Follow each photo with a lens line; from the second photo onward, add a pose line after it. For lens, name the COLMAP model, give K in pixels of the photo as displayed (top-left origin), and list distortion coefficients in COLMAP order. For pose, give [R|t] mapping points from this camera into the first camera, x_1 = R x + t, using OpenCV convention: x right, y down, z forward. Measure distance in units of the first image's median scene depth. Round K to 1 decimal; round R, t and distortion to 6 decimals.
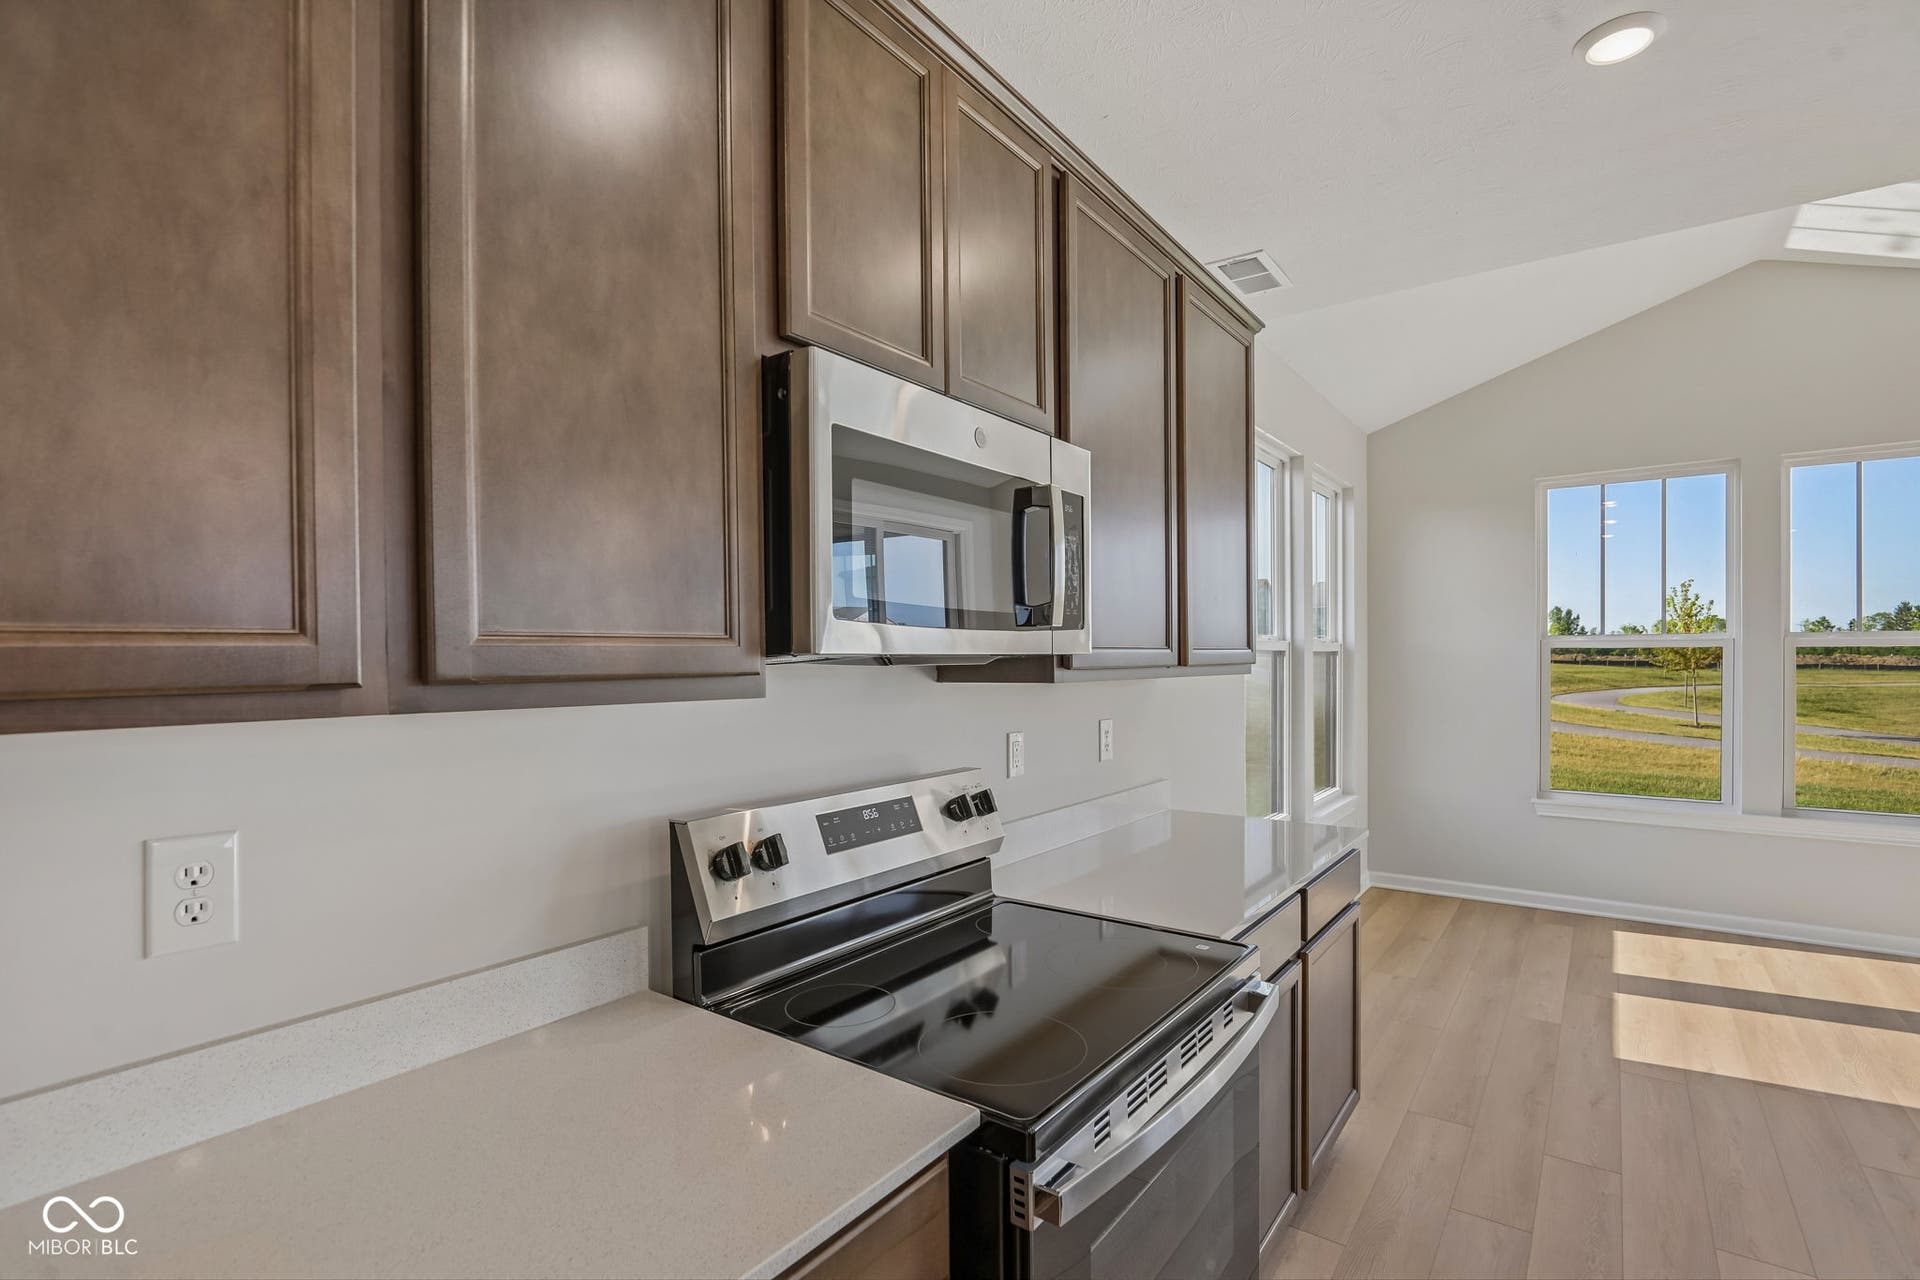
lens RADIAL K [[905.1, 0, 958.5], [0, 905.1, 653.8], [0, 0, 1]] dist [0.001389, -0.005738]
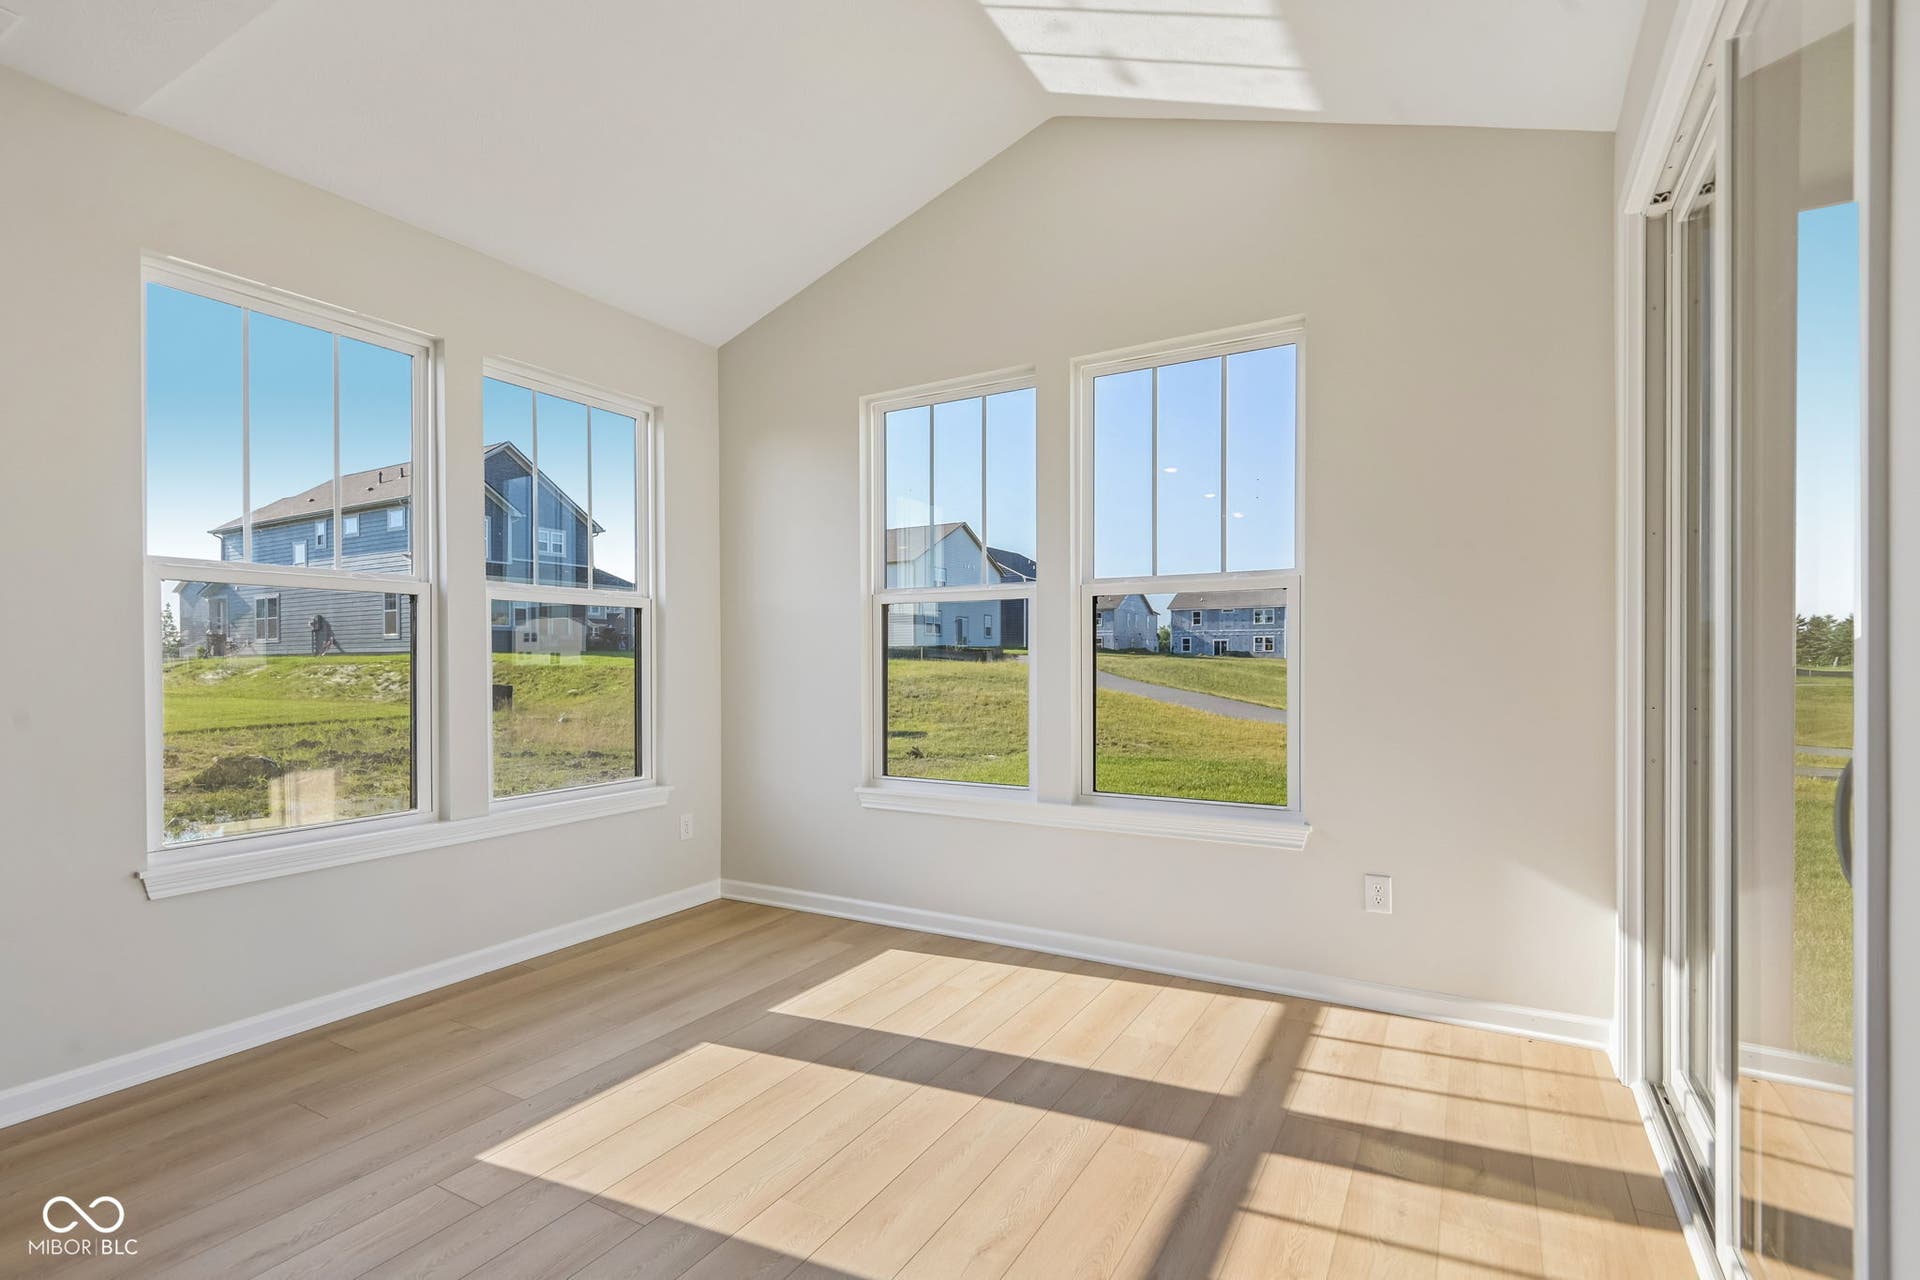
lens RADIAL K [[905.1, 0, 959.3], [0, 905.1, 659.0], [0, 0, 1]] dist [0.001389, -0.005738]
pose [[0.994760, 0.005112, 0.102113, 0.616177], [-0.005388, 0.999983, 0.002435, 0.039716], [-0.102099, -0.002973, 0.994770, 0.164666]]
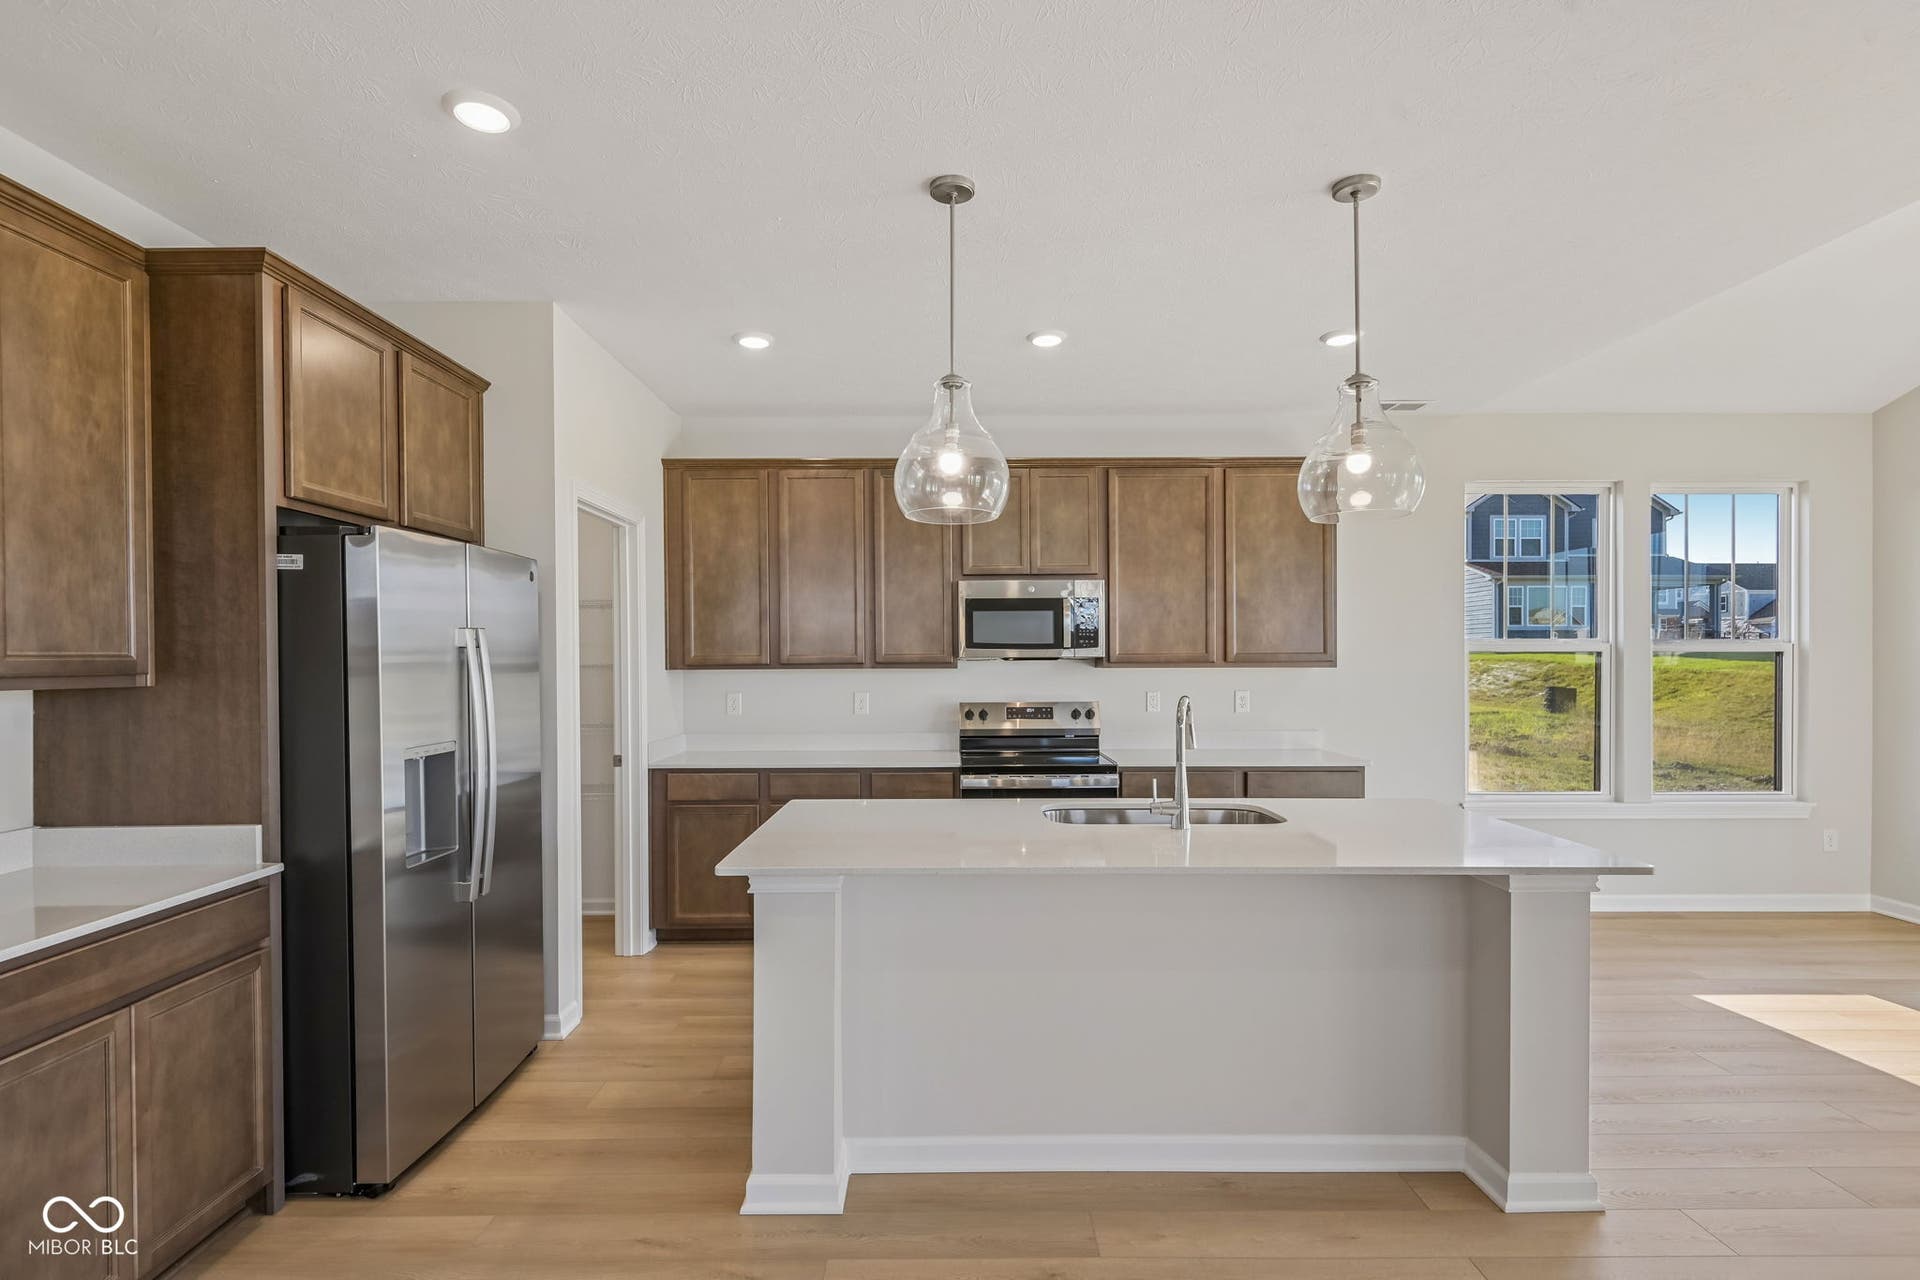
lens RADIAL K [[905.1, 0, 949.3], [0, 905.1, 663.2], [0, 0, 1]] dist [0.001389, -0.005738]
pose [[0.586707, 0.014317, -0.809672, 0.674793], [0.000158, 0.999842, 0.017795, -0.008078], [0.809799, -0.010568, 0.586612, -0.293849]]
